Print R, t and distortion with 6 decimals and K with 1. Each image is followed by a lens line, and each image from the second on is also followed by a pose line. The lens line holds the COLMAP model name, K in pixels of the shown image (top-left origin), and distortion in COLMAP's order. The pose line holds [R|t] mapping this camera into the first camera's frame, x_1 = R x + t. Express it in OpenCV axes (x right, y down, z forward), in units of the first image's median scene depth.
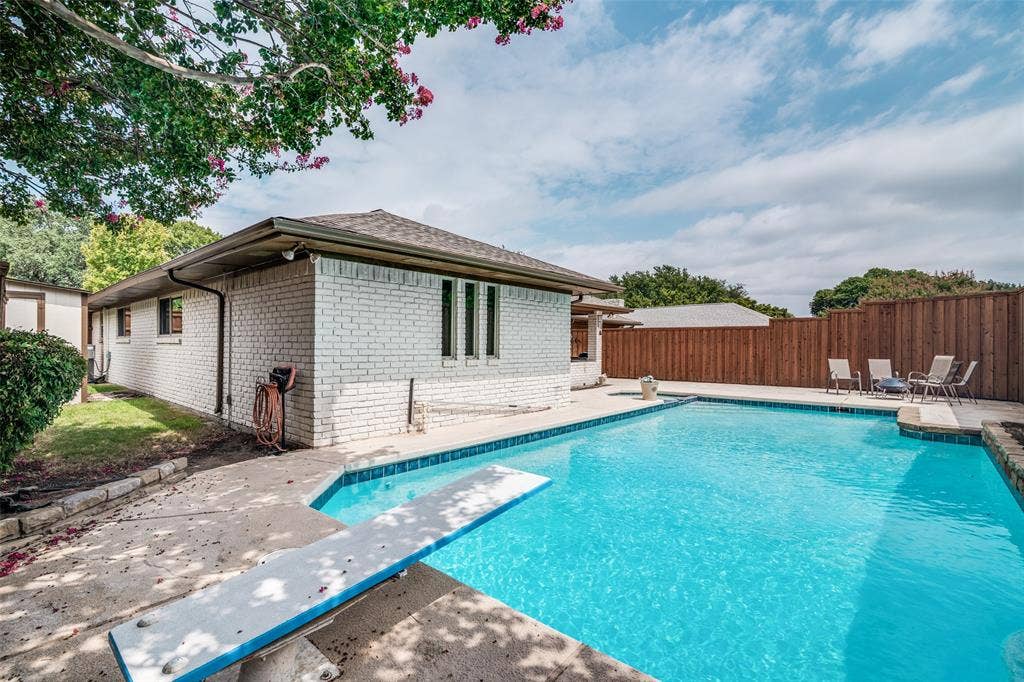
lens RADIAL K [[474.1, 0, 507.0], [0, 474.1, 346.9], [0, 0, 1]] dist [-0.020517, 0.000295]
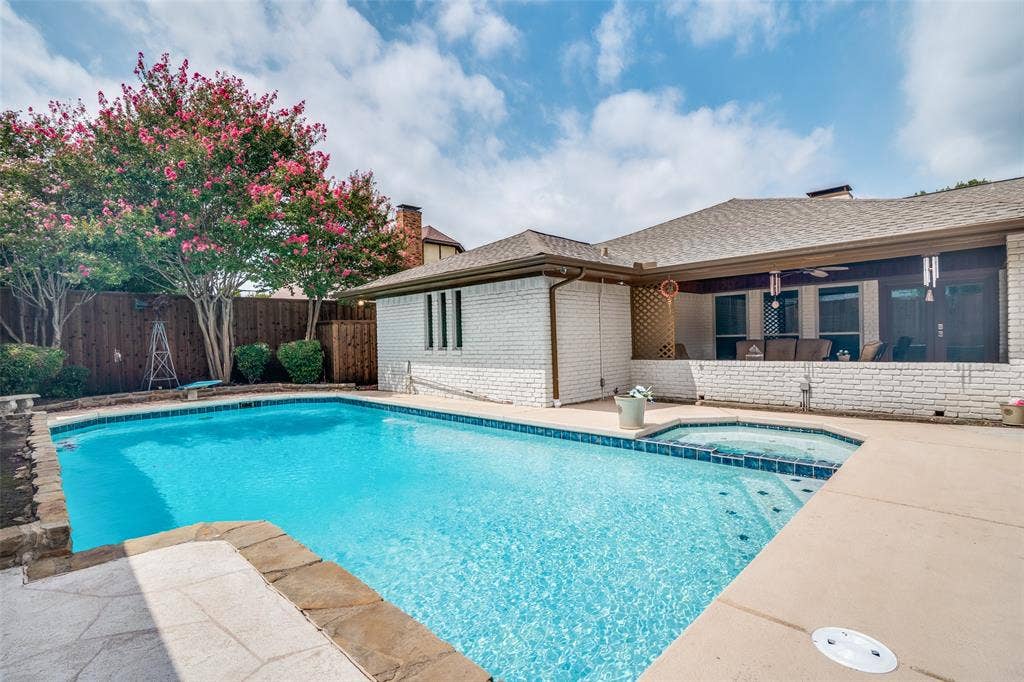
lens RADIAL K [[474.1, 0, 507.0], [0, 474.1, 346.9], [0, 0, 1]] dist [-0.020517, 0.000295]
pose [[-0.052890, 0.008011, -0.998568, 1.179454], [0.018876, 0.999797, 0.007021, 0.010955], [0.998422, -0.018478, -0.053030, 1.187921]]
